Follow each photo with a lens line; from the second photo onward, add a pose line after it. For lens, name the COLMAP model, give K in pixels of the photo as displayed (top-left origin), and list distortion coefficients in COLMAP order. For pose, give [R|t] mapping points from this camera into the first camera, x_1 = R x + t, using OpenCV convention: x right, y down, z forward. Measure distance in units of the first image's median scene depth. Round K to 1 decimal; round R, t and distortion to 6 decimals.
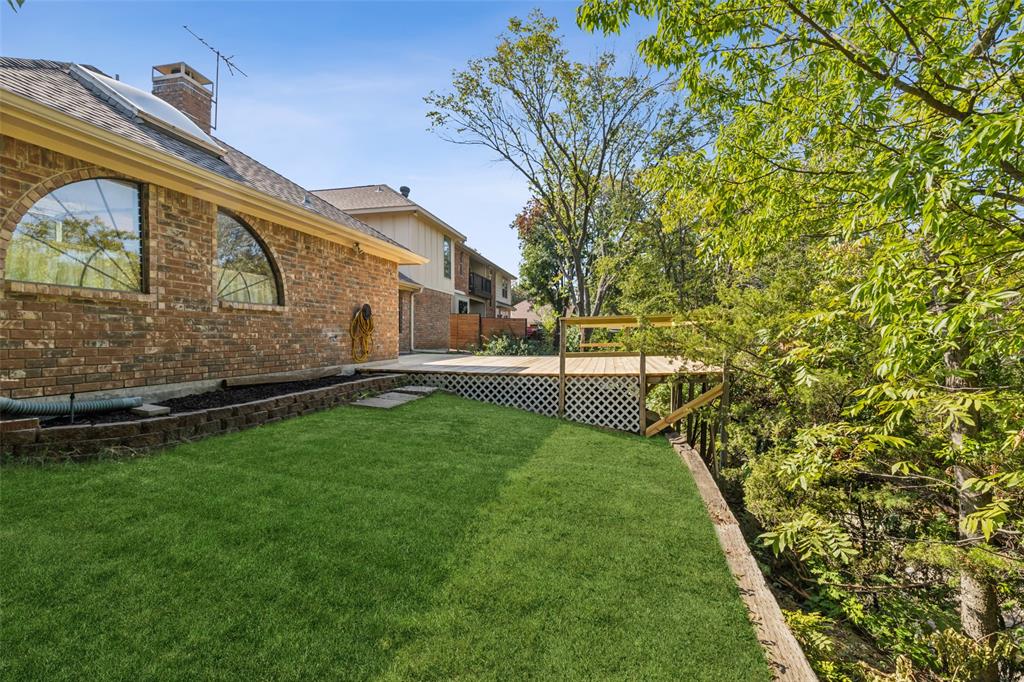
lens RADIAL K [[461.8, 0, 506.0], [0, 461.8, 343.6], [0, 0, 1]] dist [0.003058, -0.000117]
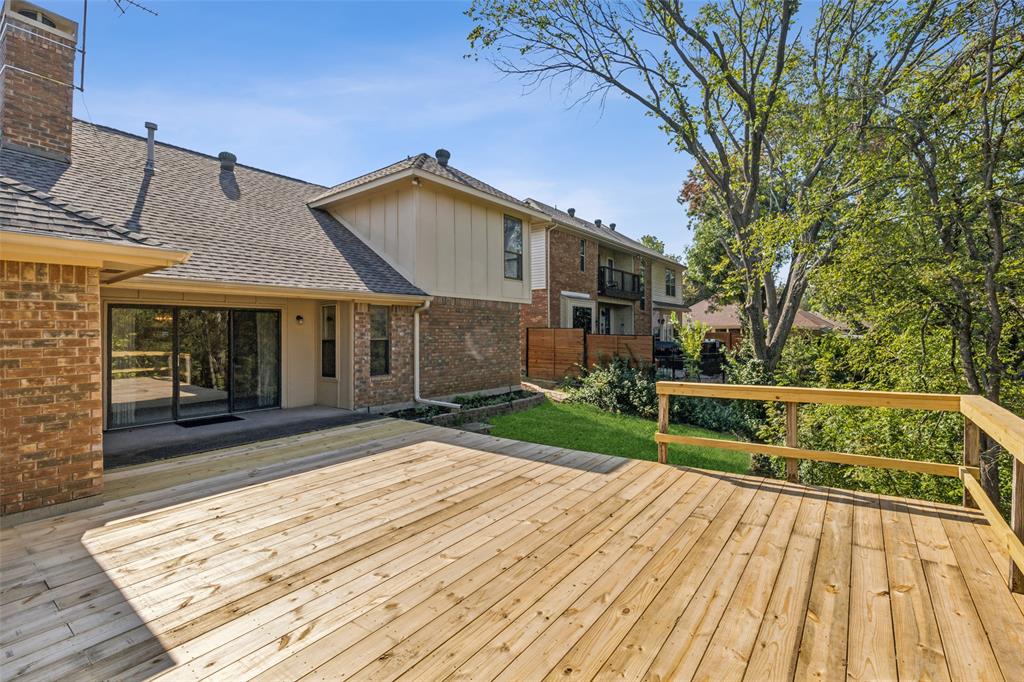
lens RADIAL K [[461.8, 0, 517.6], [0, 461.8, 332.5], [0, 0, 1]] dist [0.003058, -0.000117]
pose [[0.911043, -0.017137, -0.411955, 0.134846], [0.009955, 0.999759, -0.019573, -0.047682], [0.412191, 0.013731, 0.910994, 0.365691]]
